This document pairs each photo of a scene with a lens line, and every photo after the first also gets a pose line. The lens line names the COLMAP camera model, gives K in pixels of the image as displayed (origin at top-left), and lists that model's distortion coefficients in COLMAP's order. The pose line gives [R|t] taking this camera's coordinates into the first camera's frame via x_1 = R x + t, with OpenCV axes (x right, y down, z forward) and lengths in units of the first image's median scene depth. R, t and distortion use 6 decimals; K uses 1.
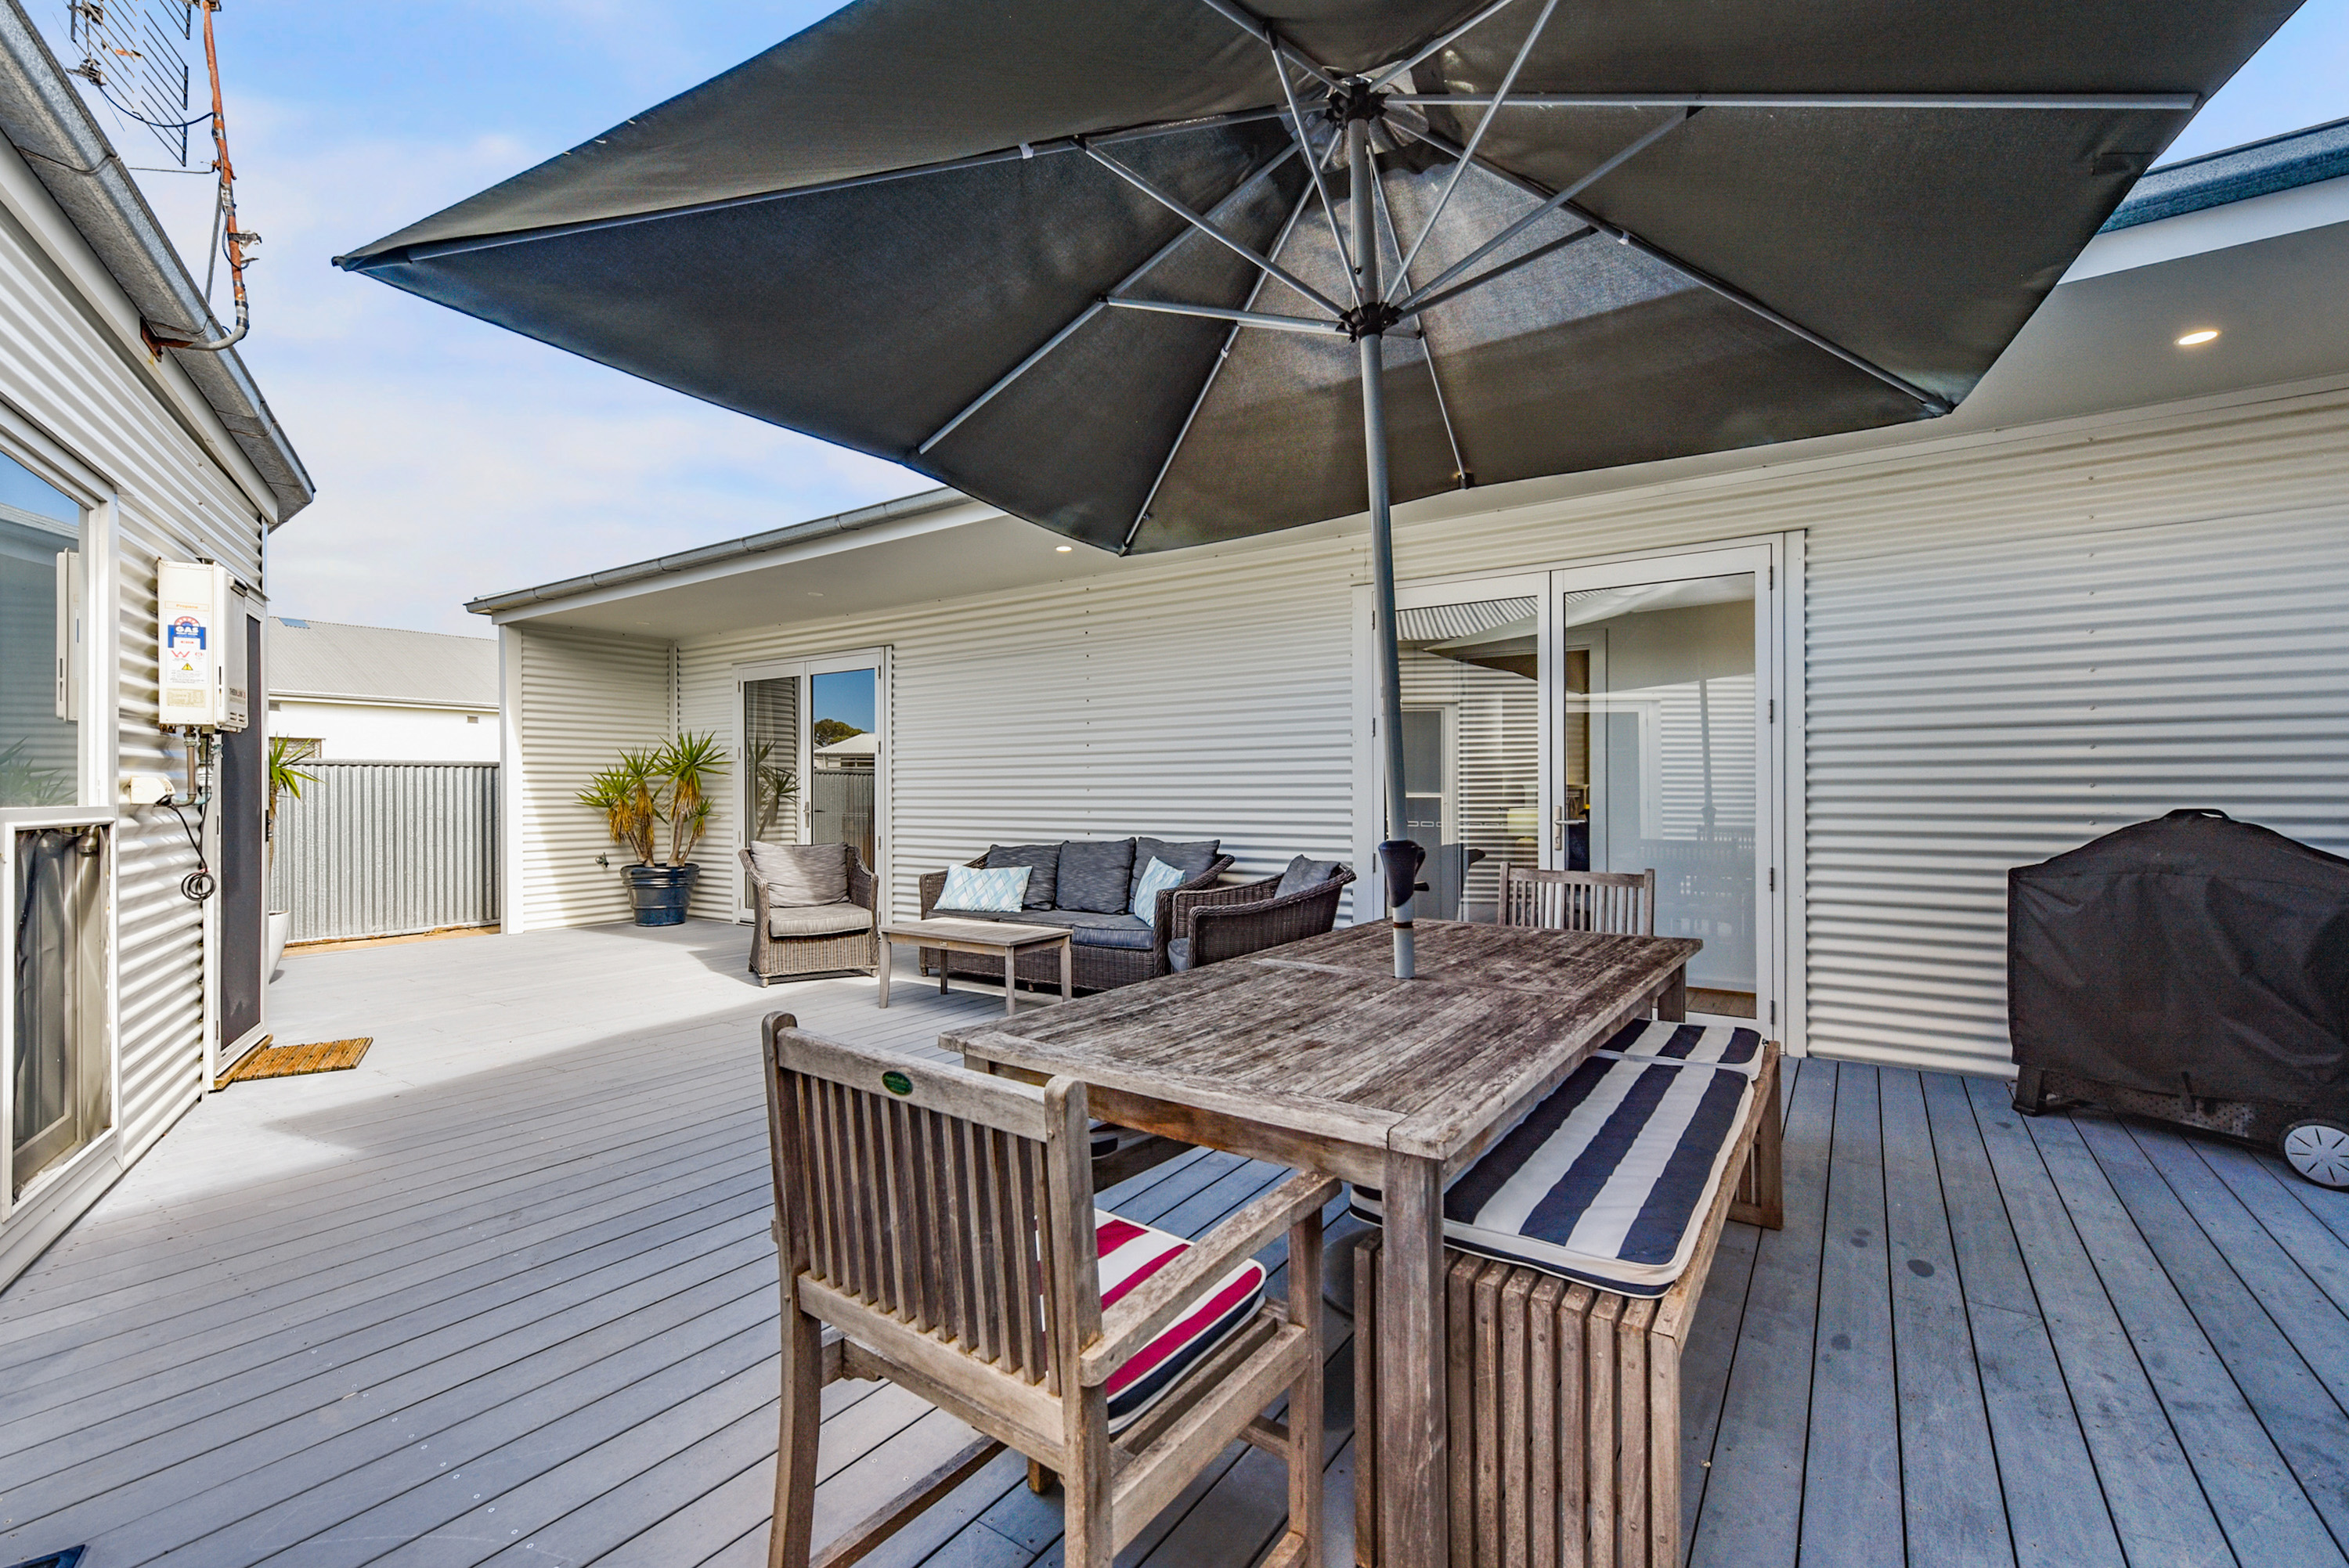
lens RADIAL K [[988.4, 0, 1176.6], [0, 988.4, 812.0], [0, 0, 1]] dist [0.009290, -0.005110]
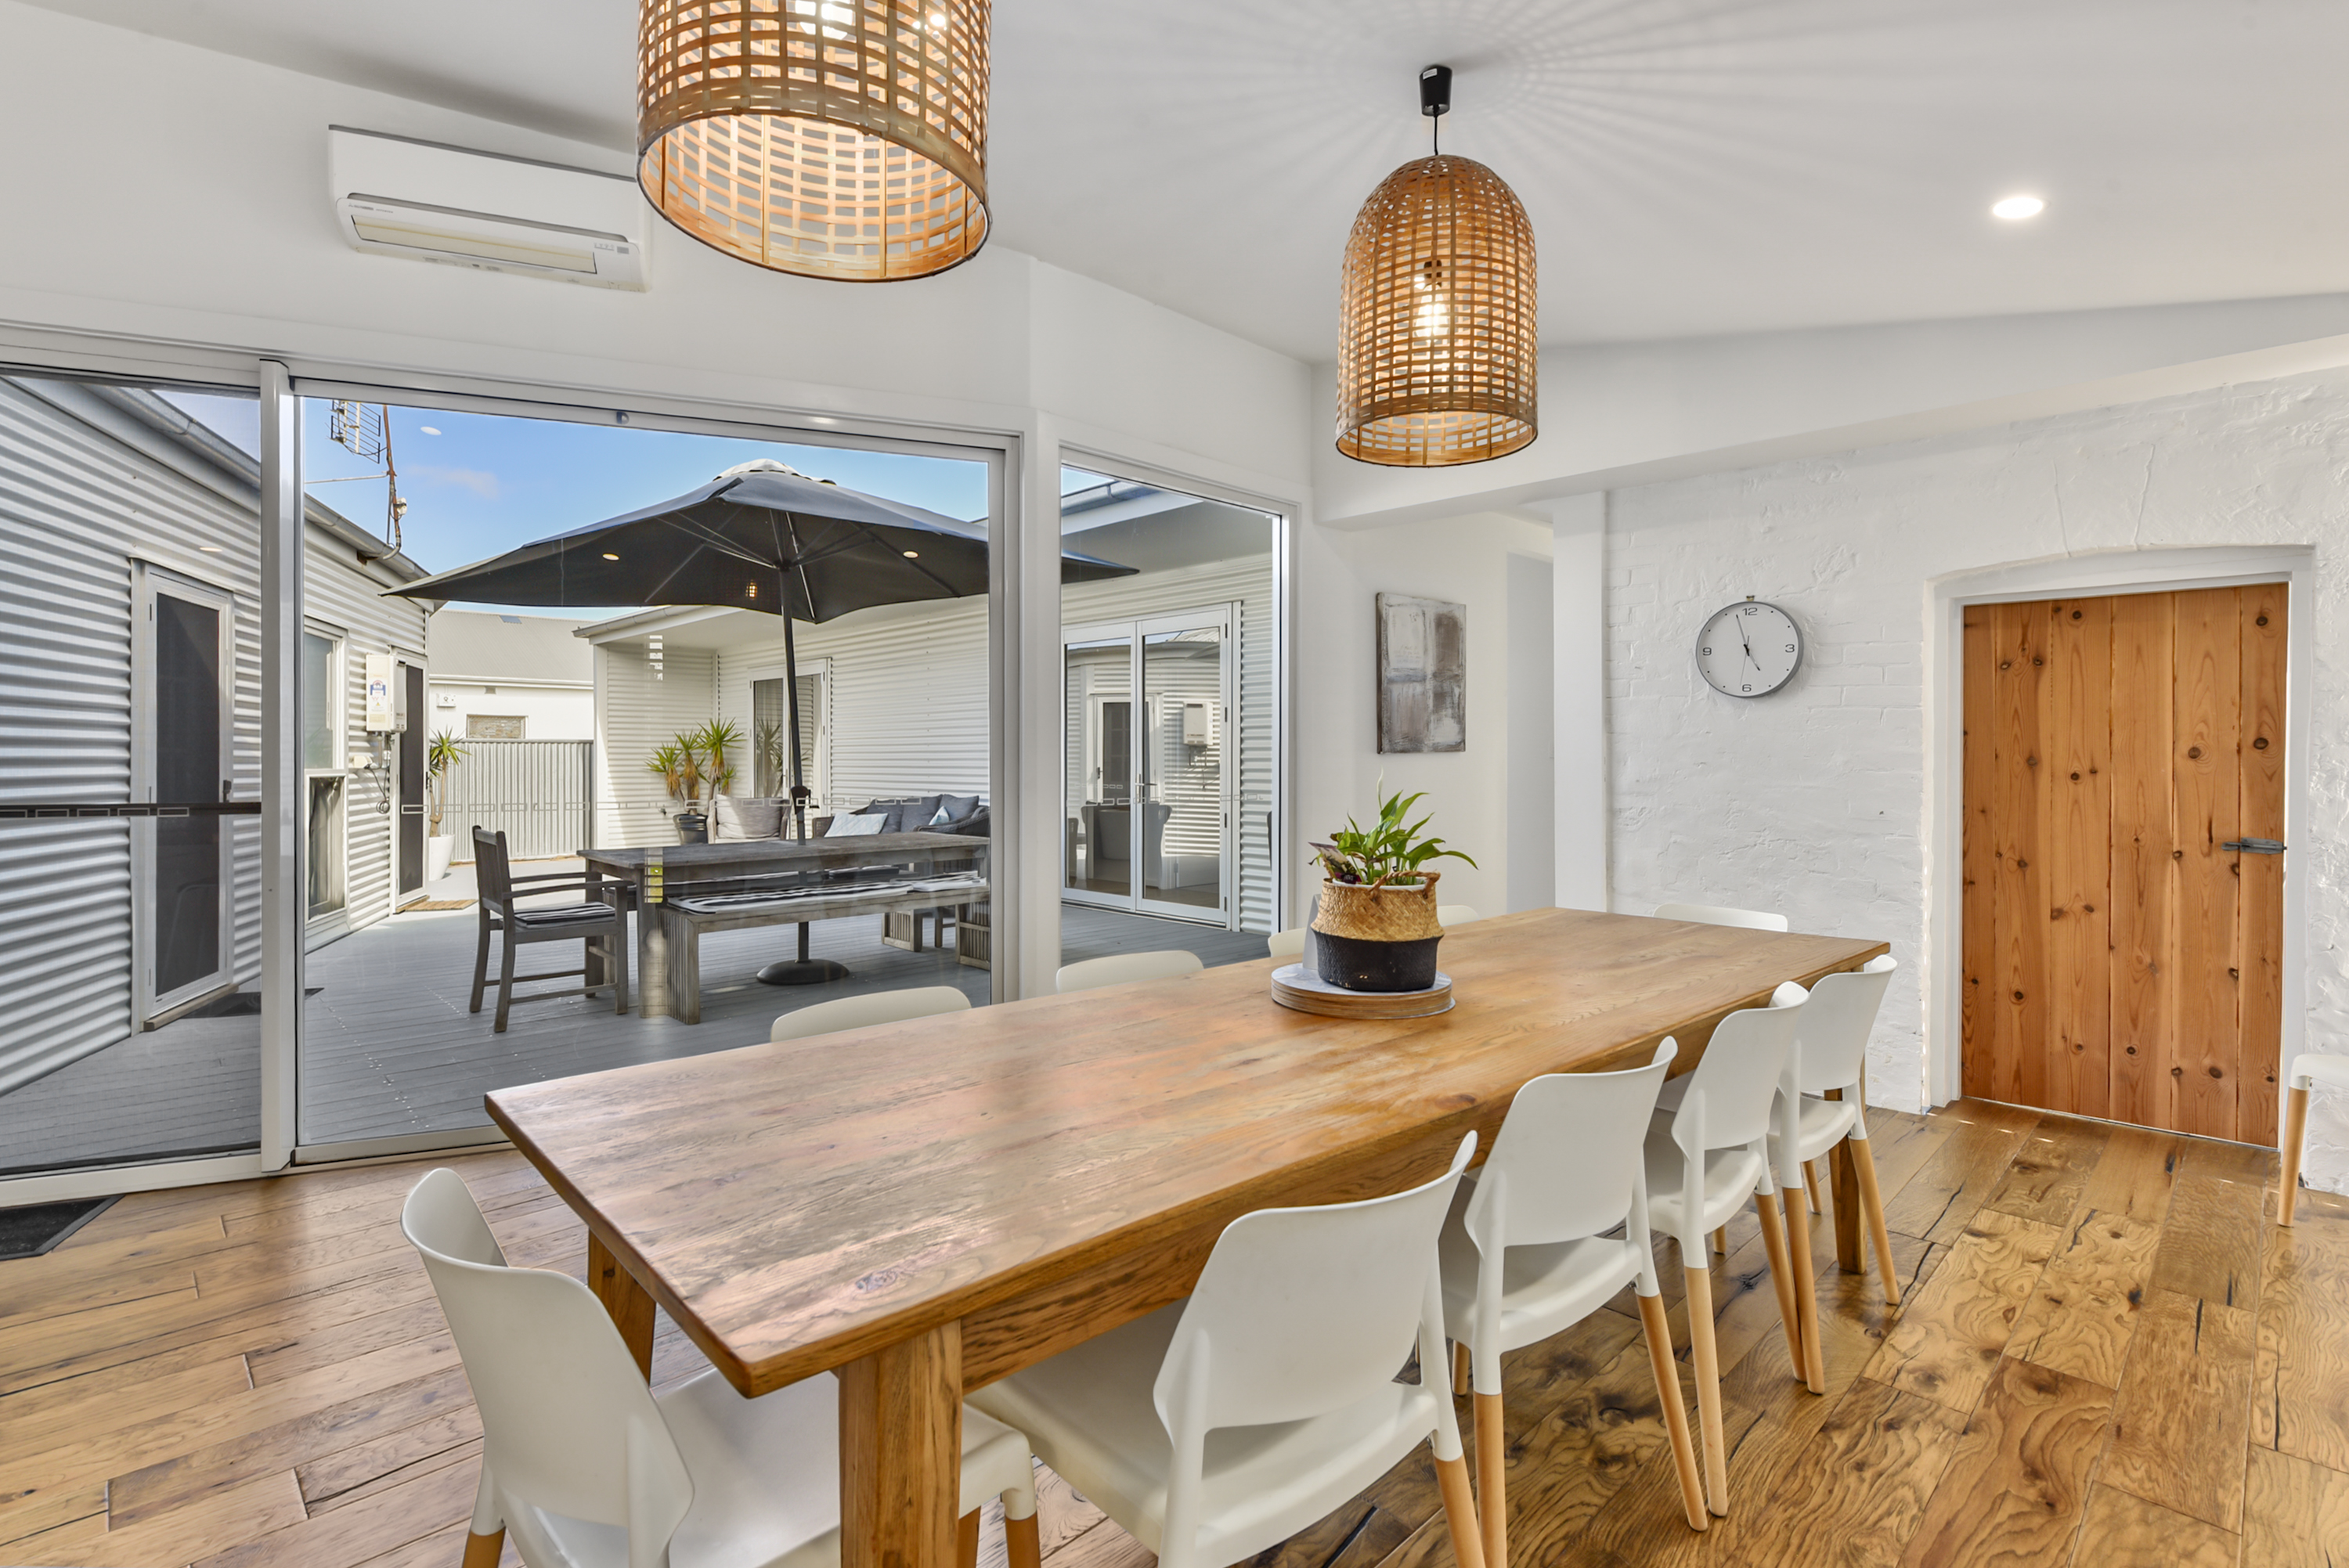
lens RADIAL K [[1077.0, 0, 1174.5], [0, 1077.0, 784.0], [0, 0, 1]] dist [0.002829, 0.000326]
pose [[0.980958, 0.008292, -0.194044, 1.105320], [-0.007698, 0.999963, 0.003819, 0.003880], [0.194069, -0.002253, 0.980985, -0.918363]]
